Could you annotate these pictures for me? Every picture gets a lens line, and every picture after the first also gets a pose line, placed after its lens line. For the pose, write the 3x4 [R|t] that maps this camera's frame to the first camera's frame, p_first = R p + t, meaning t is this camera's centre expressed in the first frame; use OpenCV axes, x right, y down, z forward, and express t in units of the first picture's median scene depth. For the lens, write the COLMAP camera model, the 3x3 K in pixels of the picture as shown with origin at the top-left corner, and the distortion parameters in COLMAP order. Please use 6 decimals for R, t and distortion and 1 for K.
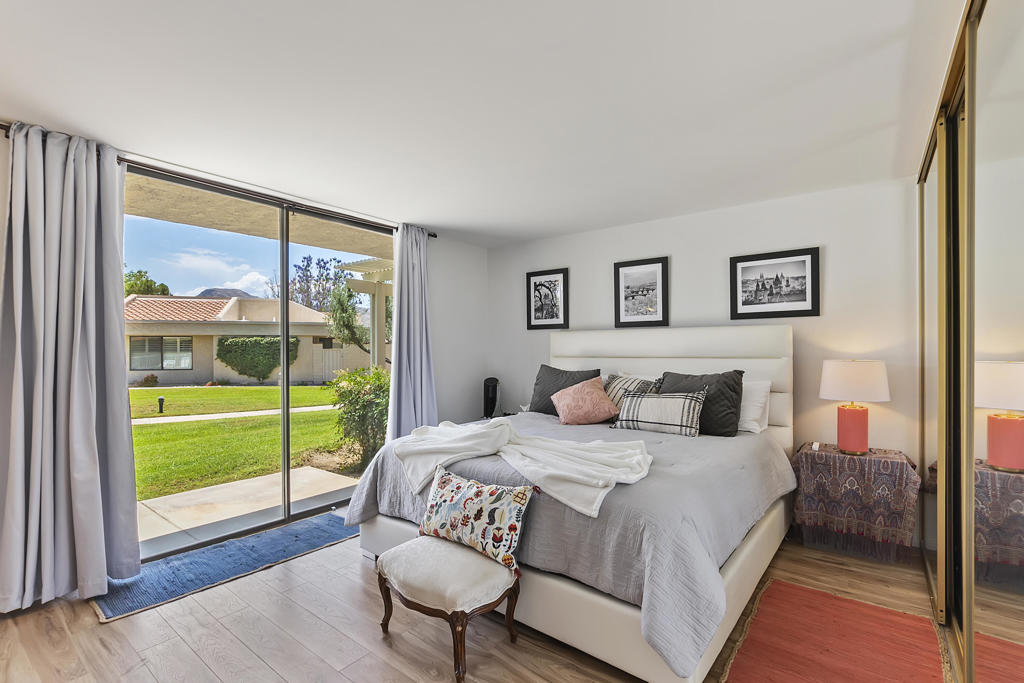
lens RADIAL K [[469.2, 0, 510.9], [0, 469.2, 348.5], [0, 0, 1]] dist [-0.018385, 0.003817]
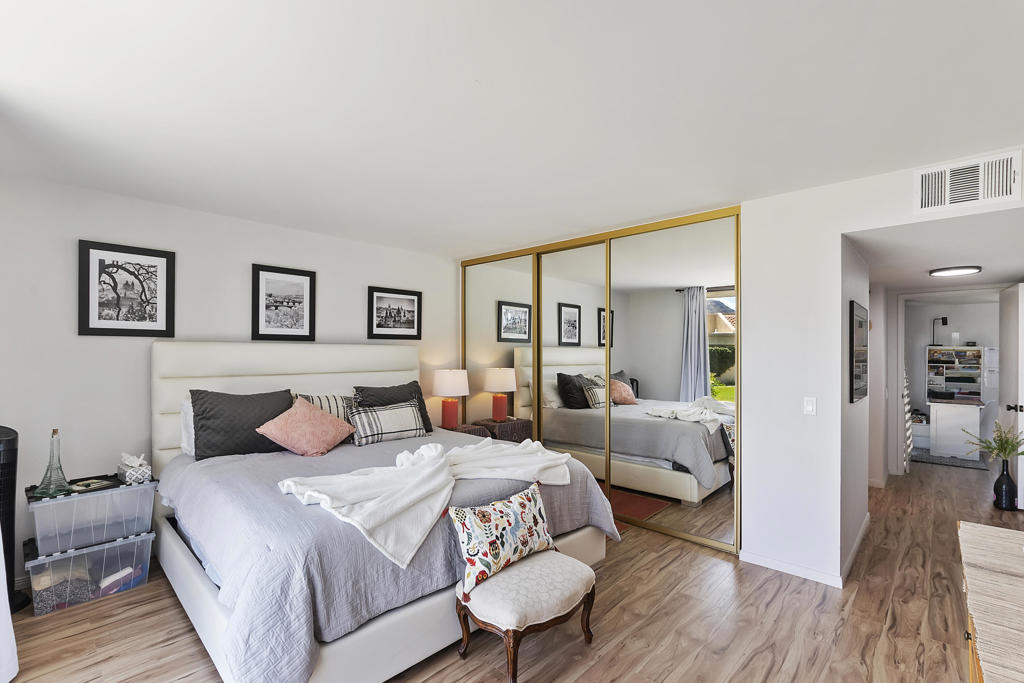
lens RADIAL K [[469.2, 0, 508.7], [0, 469.2, 346.2], [0, 0, 1]] dist [-0.018385, 0.003817]
pose [[0.084105, 0.015900, 0.996330, -0.628355], [-0.004663, 0.999868, -0.015563, -0.024185], [-0.996446, -0.003337, 0.084168, 0.506178]]
